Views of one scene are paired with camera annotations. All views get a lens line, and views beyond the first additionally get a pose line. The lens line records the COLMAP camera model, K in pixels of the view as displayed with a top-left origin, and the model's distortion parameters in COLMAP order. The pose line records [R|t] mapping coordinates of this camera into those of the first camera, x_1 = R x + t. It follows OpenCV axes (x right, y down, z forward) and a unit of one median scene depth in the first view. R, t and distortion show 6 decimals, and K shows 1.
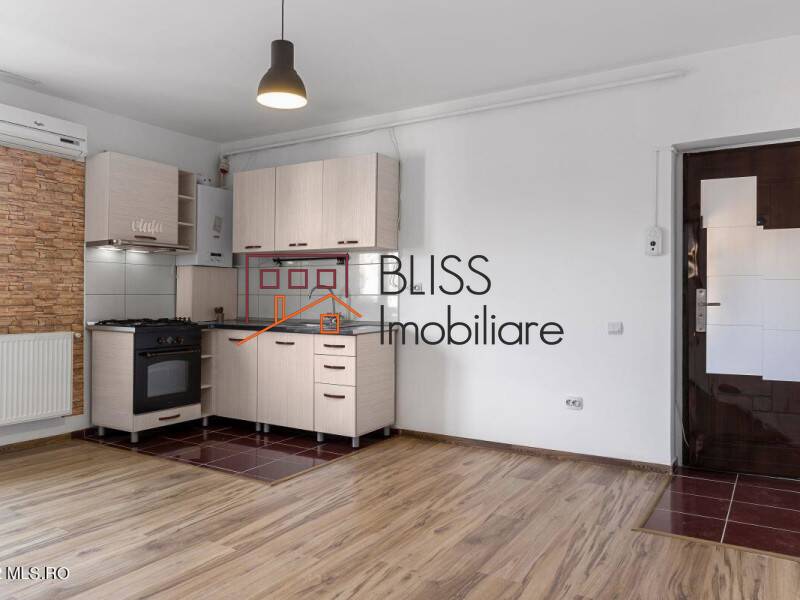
lens RADIAL K [[607.7, 0, 402.5], [0, 607.7, 287.7], [0, 0, 1]] dist [0.003249, 0.005912]
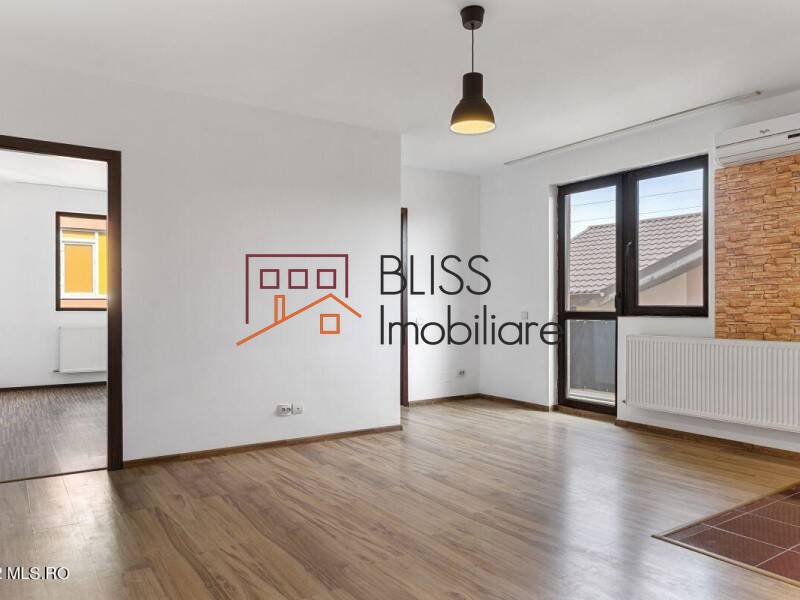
lens RADIAL K [[568.3, 0, 374.3], [0, 568.3, 313.6], [0, 0, 1]] dist [0.003315, 0.002916]
pose [[-0.428336, 0.010679, -0.903556, 0.501339], [0.020122, 0.999795, 0.002277, 0.014090], [0.903395, -0.017206, -0.428463, 0.787768]]
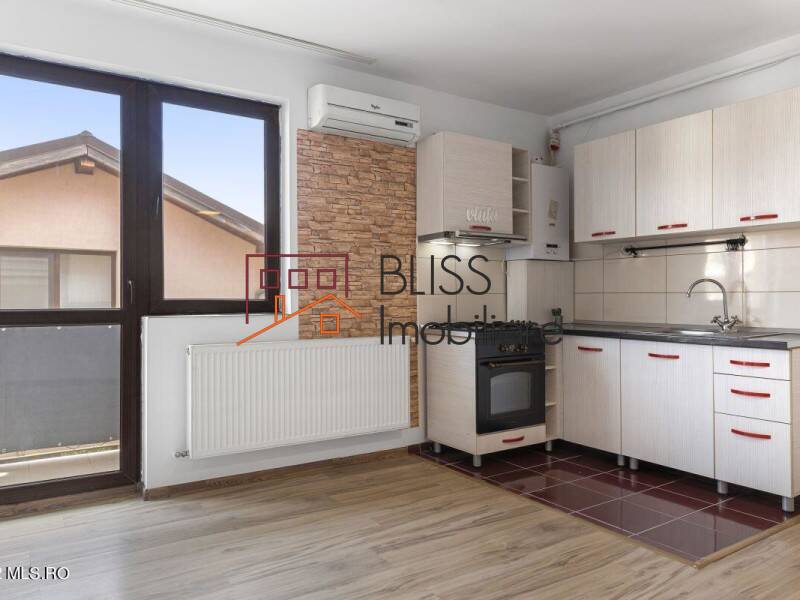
lens RADIAL K [[598.8, 0, 399.3], [0, 598.8, 292.9], [0, 0, 1]] dist [0.000783, -0.001758]
pose [[0.909079, -0.010622, -0.416489, -0.188550], [0.014347, 0.999880, 0.005815, 0.003485], [0.416378, -0.011262, 0.909122, 0.193198]]
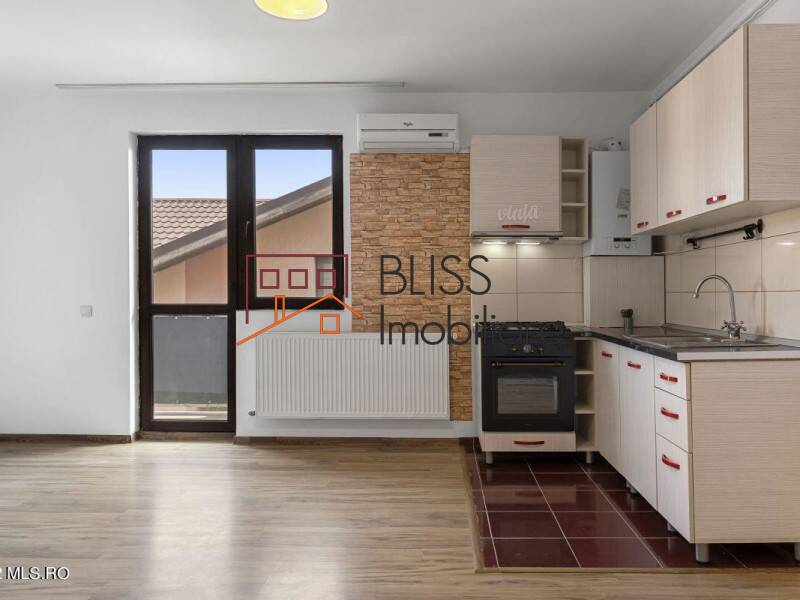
lens RADIAL K [[622.0, 0, 413.4], [0, 622.0, 298.3], [0, 0, 1]] dist [-0.003400, 0.003877]
pose [[0.500483, -0.000999, -0.865746, 0.281293], [0.018678, 0.999779, 0.009644, 0.007794], [0.865545, -0.020997, 0.500391, 0.471508]]
